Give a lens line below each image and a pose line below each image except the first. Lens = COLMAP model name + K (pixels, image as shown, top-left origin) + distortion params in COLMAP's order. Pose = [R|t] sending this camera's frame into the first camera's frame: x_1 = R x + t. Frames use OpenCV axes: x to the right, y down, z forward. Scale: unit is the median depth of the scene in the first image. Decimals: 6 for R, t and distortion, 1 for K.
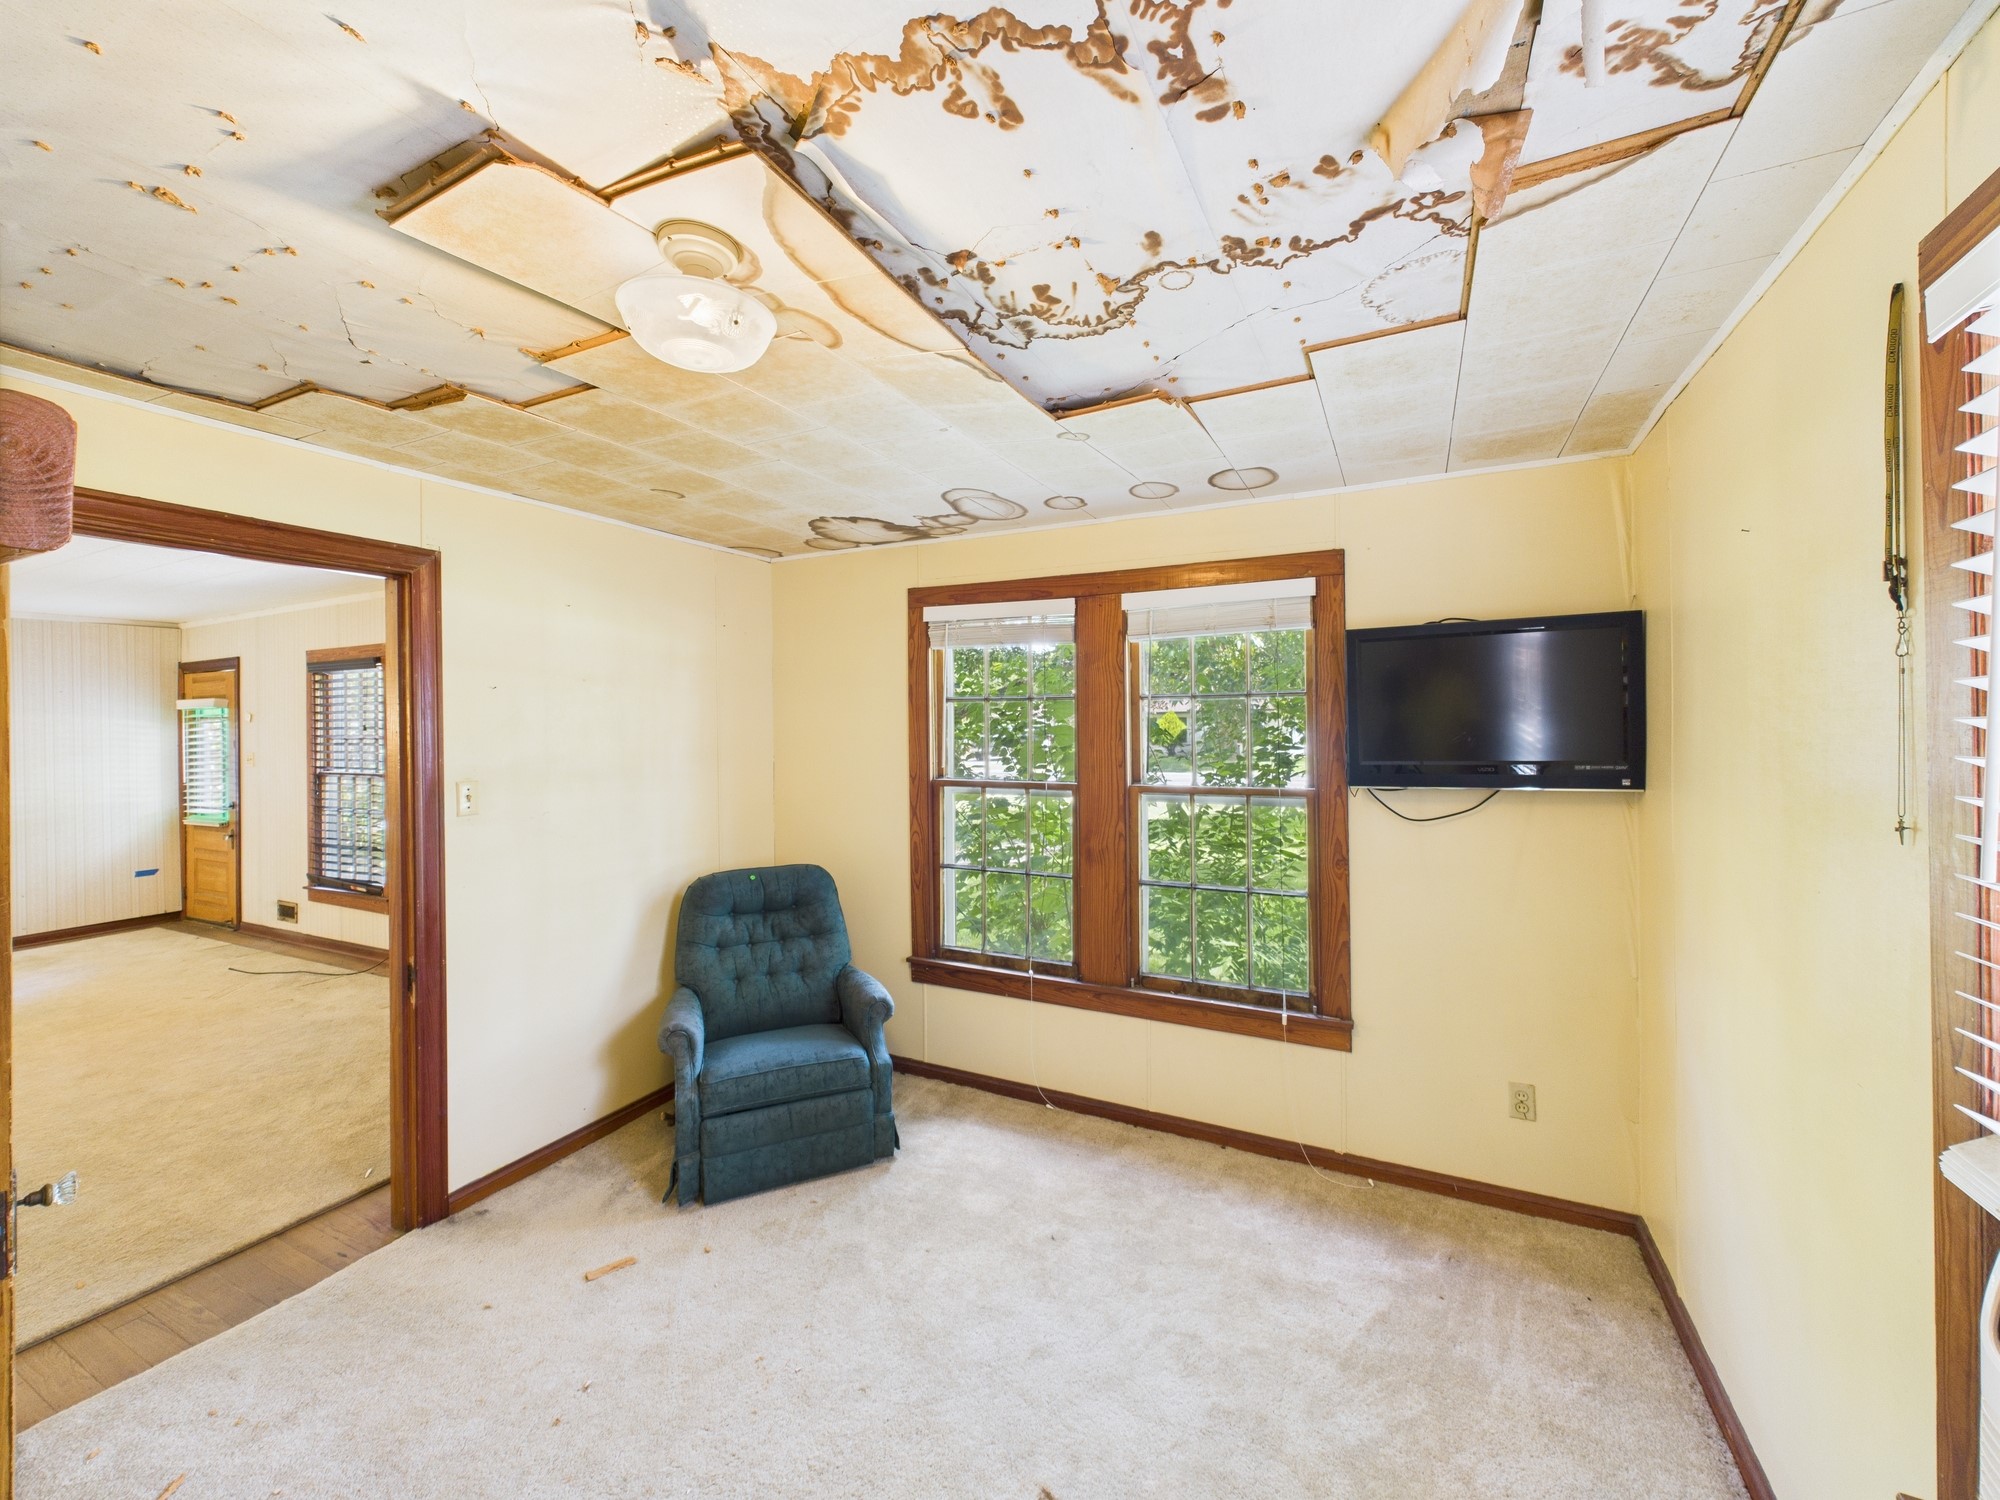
lens RADIAL K [[803.1, 0, 999.3], [0, 803.1, 740.9], [0, 0, 1]] dist [0.008501, -0.000316]
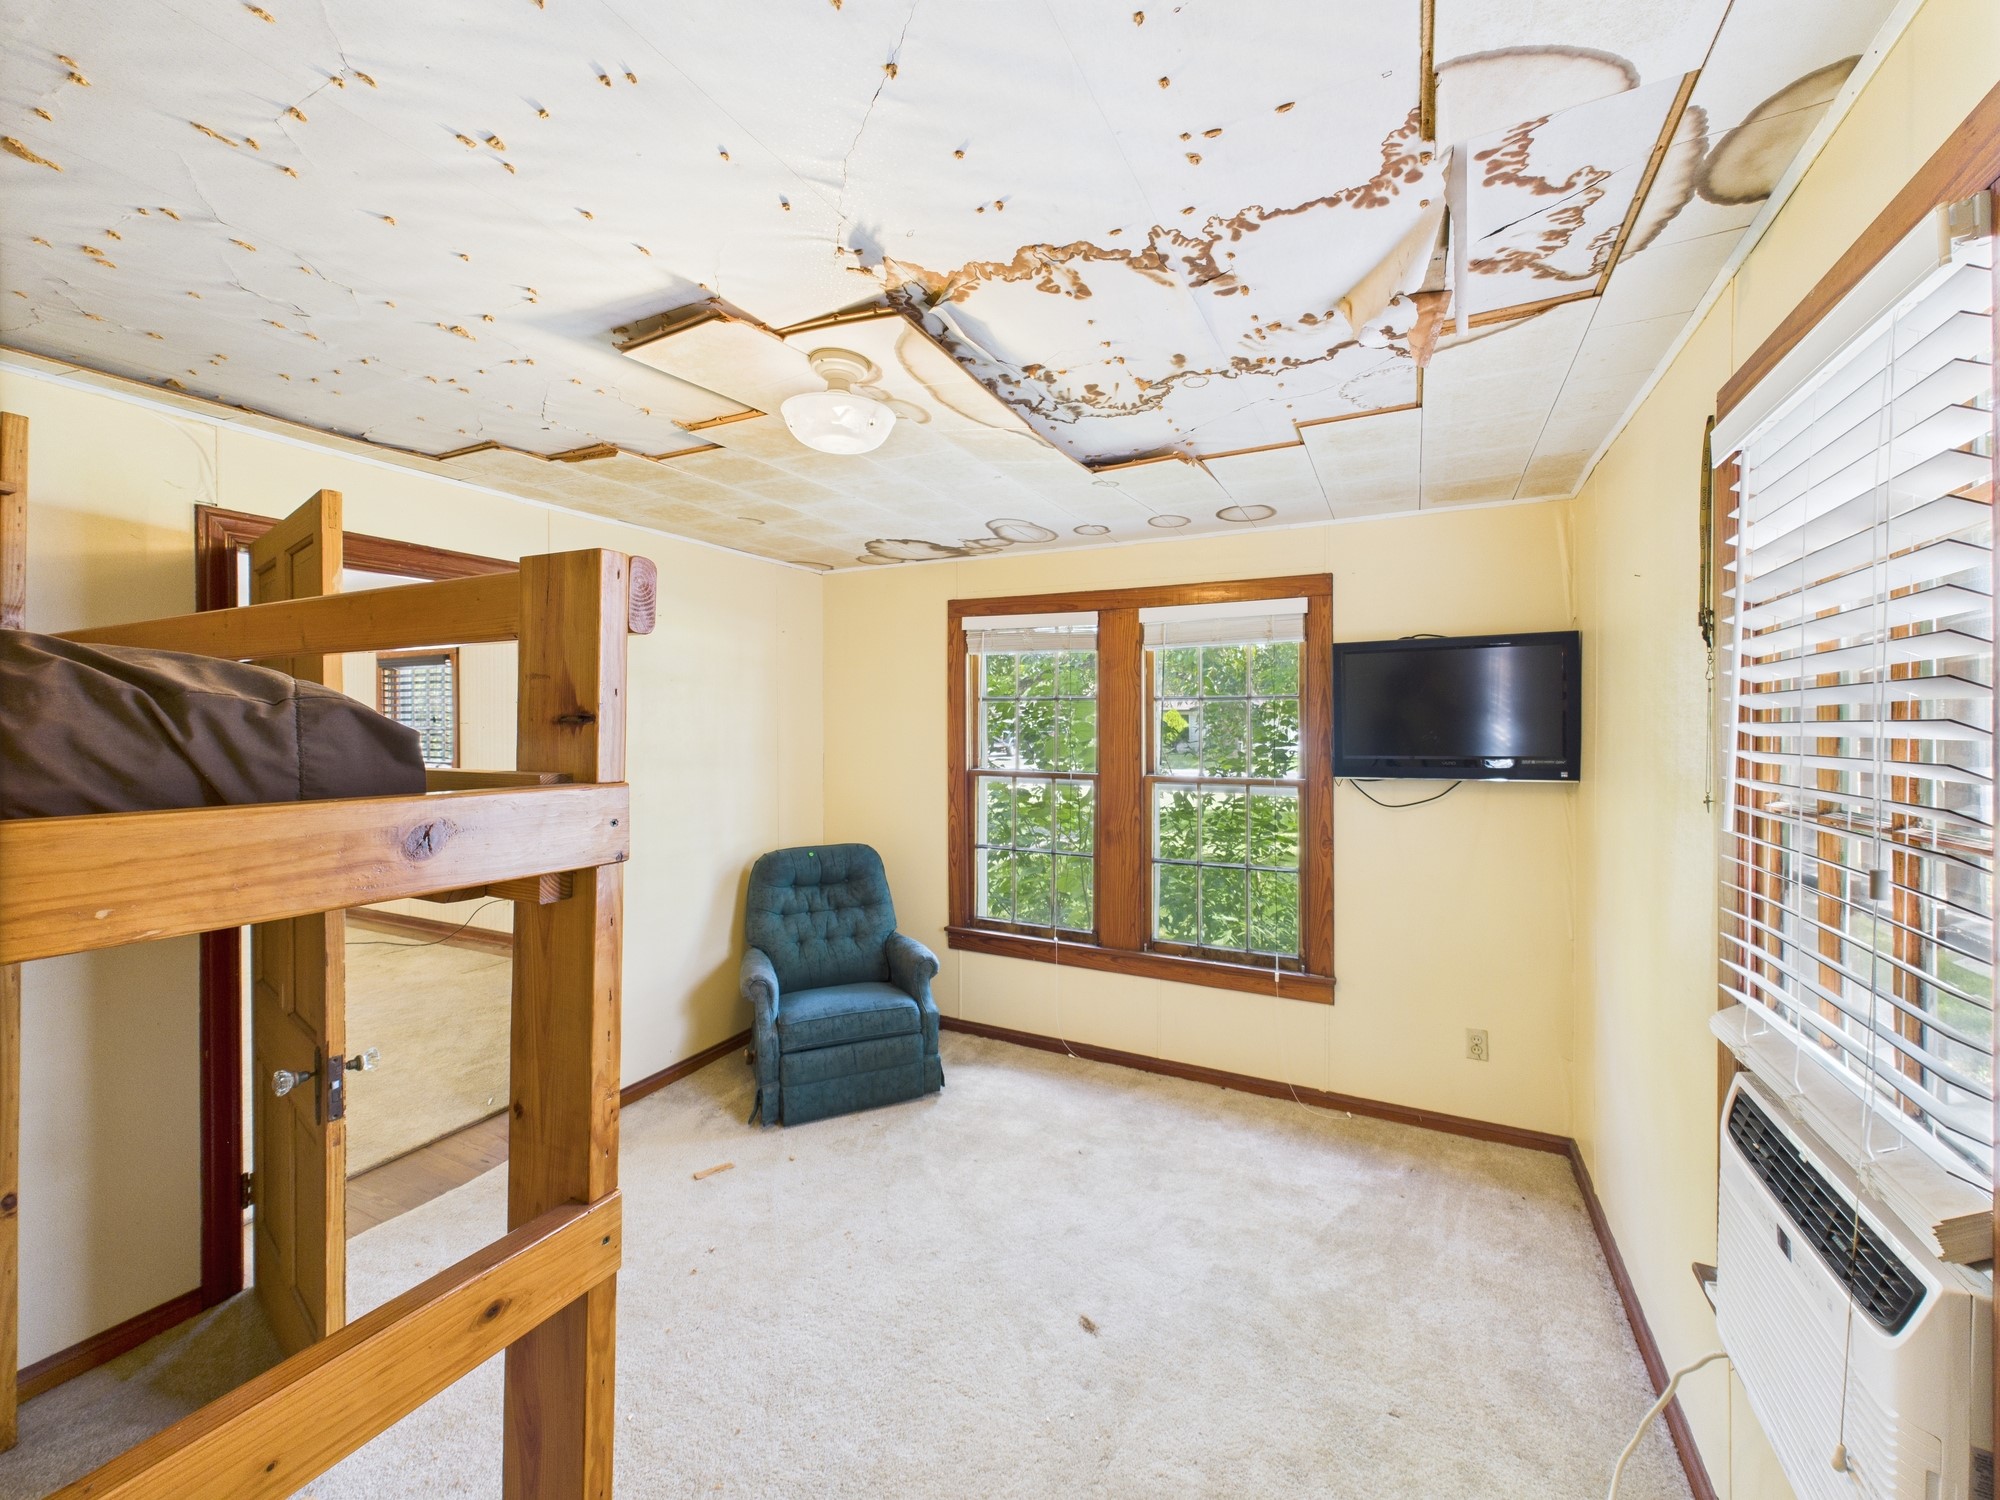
lens RADIAL K [[803.1, 0, 999.3], [0, 803.1, 740.9], [0, 0, 1]] dist [0.008501, -0.000316]
pose [[0.999963, 0.008463, -0.001247, -0.056465], [-0.008457, 0.999953, 0.004774, 0.002644], [0.001287, -0.004763, 0.999988, -0.188569]]
